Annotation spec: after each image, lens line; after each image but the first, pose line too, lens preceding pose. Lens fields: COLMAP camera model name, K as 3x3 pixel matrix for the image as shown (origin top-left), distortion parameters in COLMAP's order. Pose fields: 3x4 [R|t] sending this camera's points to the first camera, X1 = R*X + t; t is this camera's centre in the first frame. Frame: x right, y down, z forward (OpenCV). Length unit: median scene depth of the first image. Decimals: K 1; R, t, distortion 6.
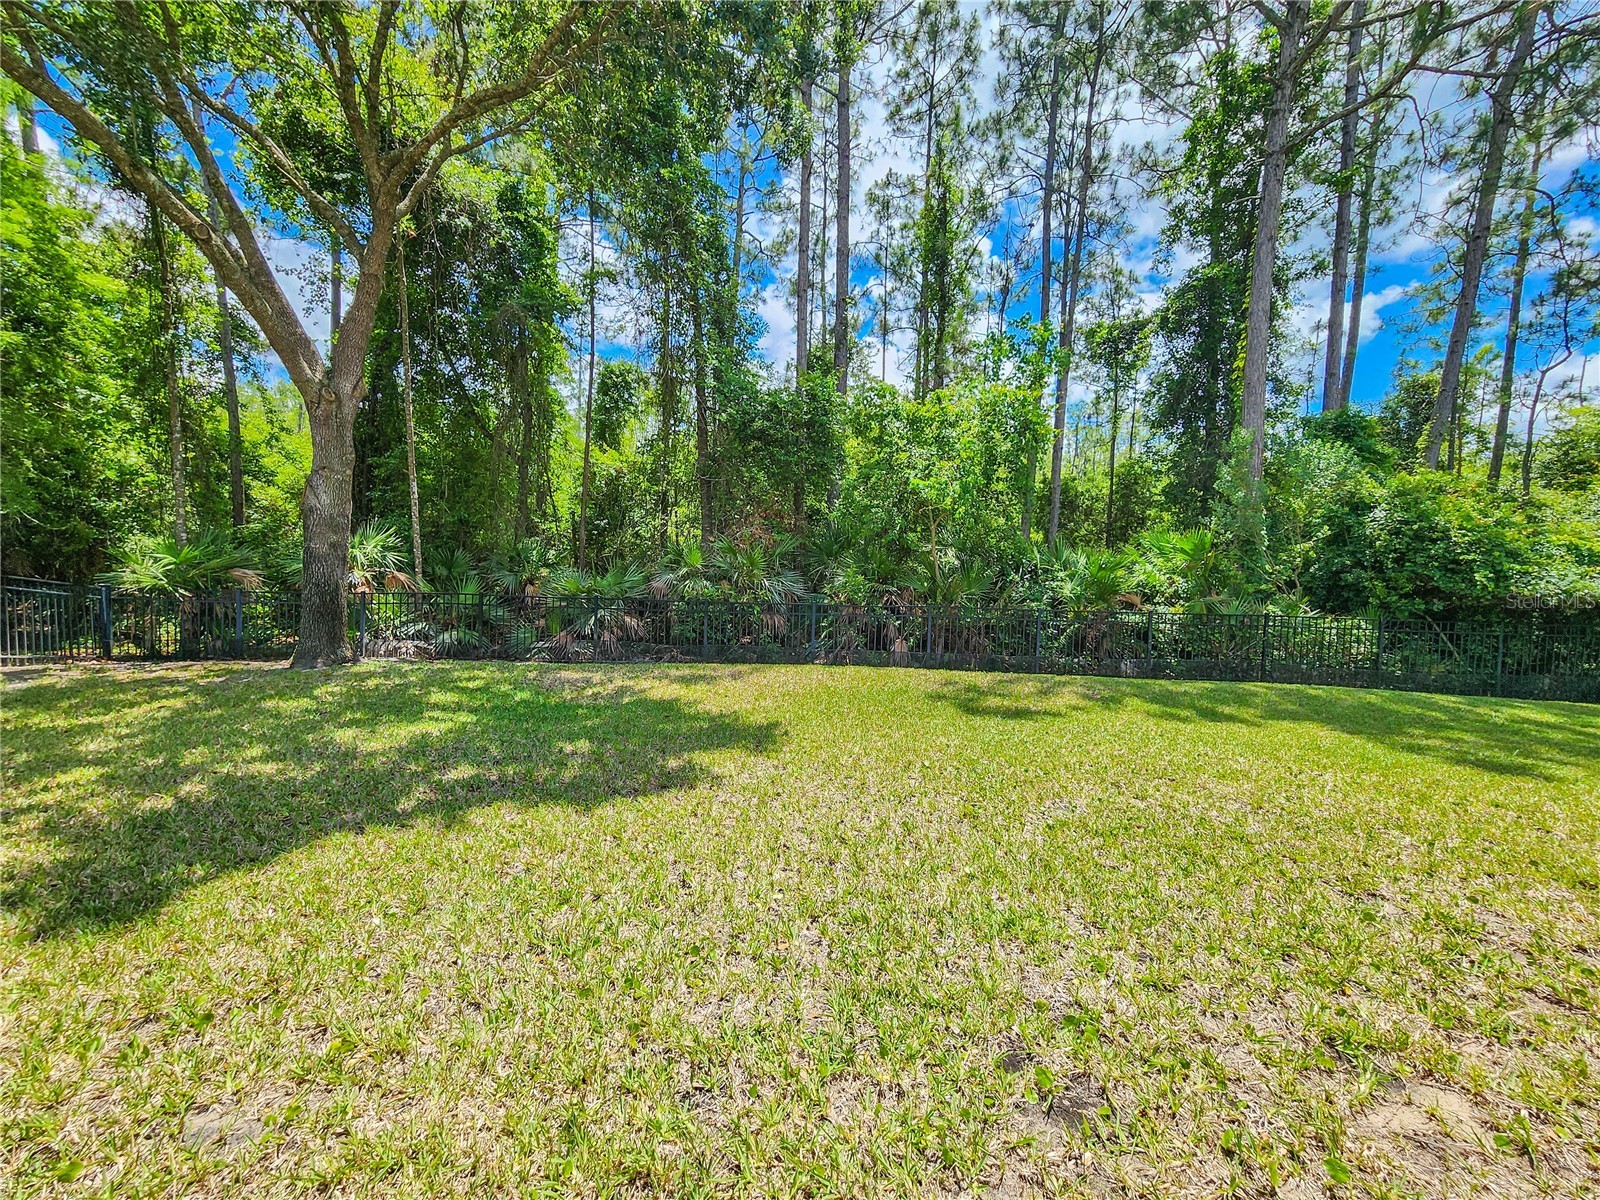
lens RADIAL K [[659.5, 0, 800.0], [0, 659.5, 595.2], [0, 0, 1]] dist [0.006776, 0.000224]
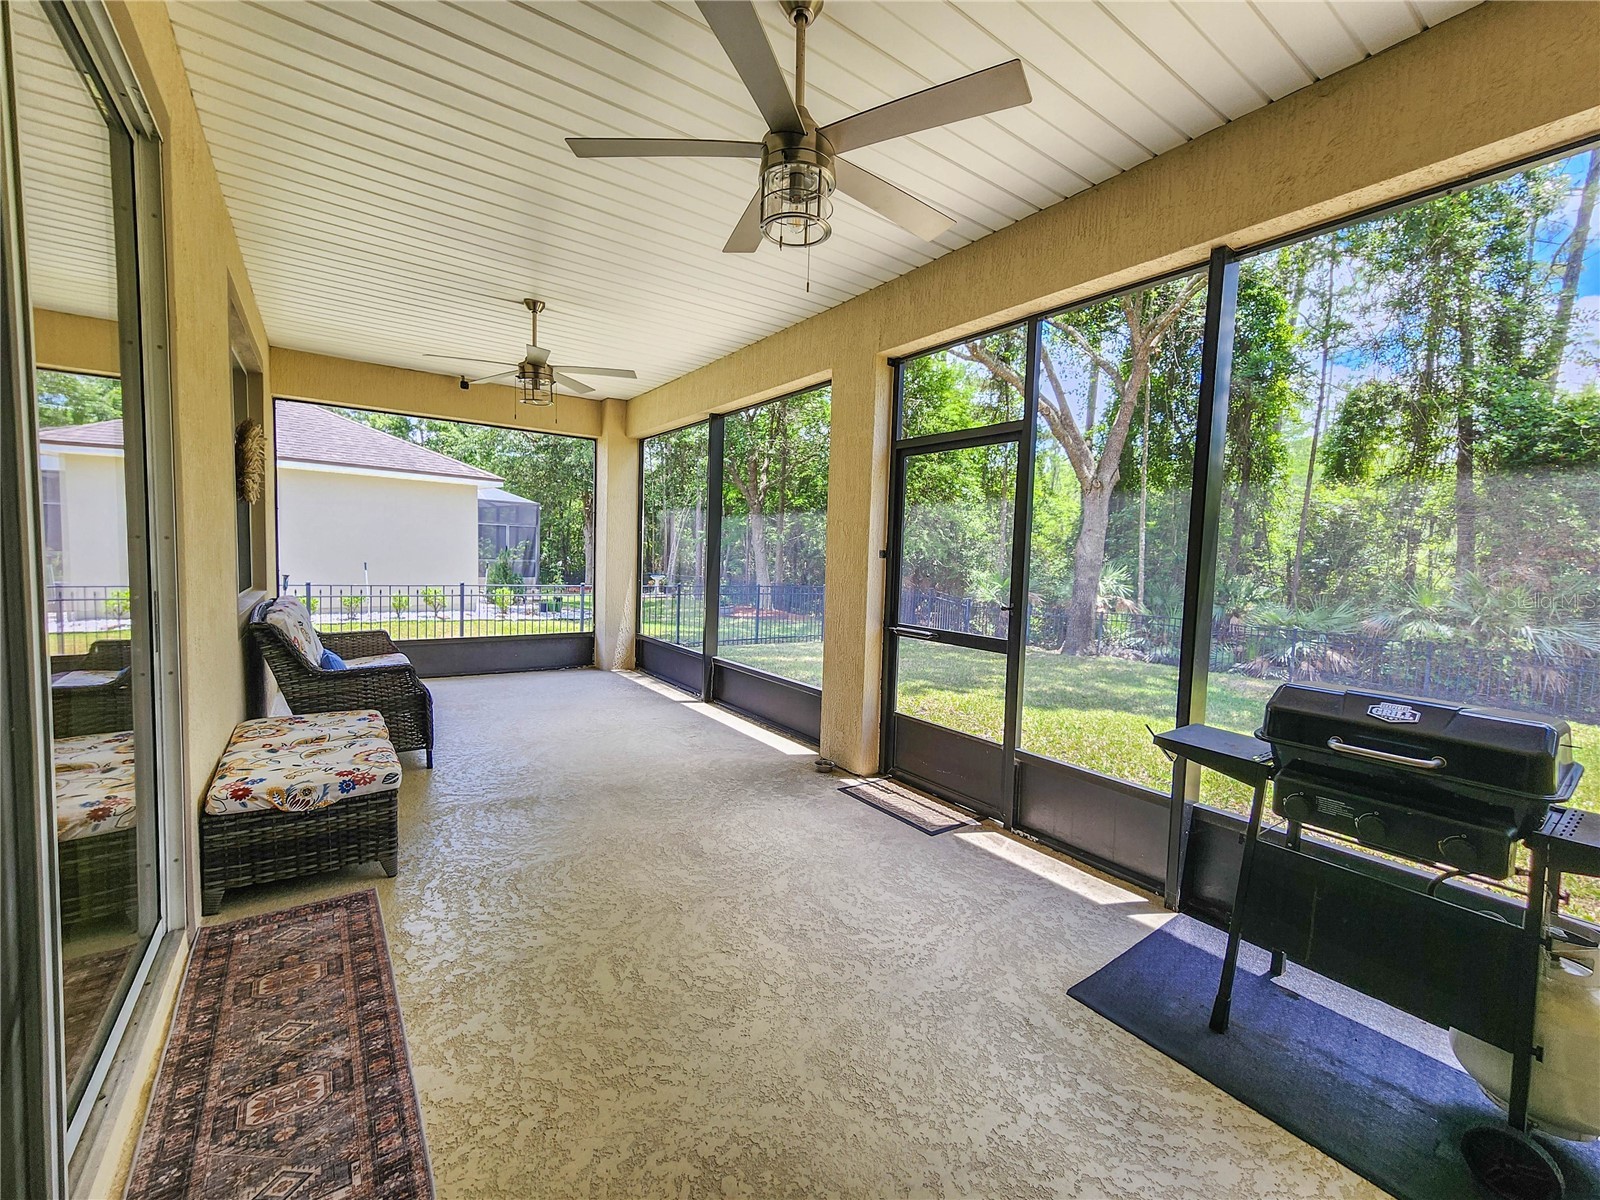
lens RADIAL K [[659.5, 0, 800.0], [0, 659.5, 595.2], [0, 0, 1]] dist [0.006776, 0.000224]
pose [[0.549112, 0.040661, -0.834759, 0.154267], [-0.083456, 0.996491, -0.006359, 0.020656], [0.831571, 0.073158, 0.550579, -0.299743]]
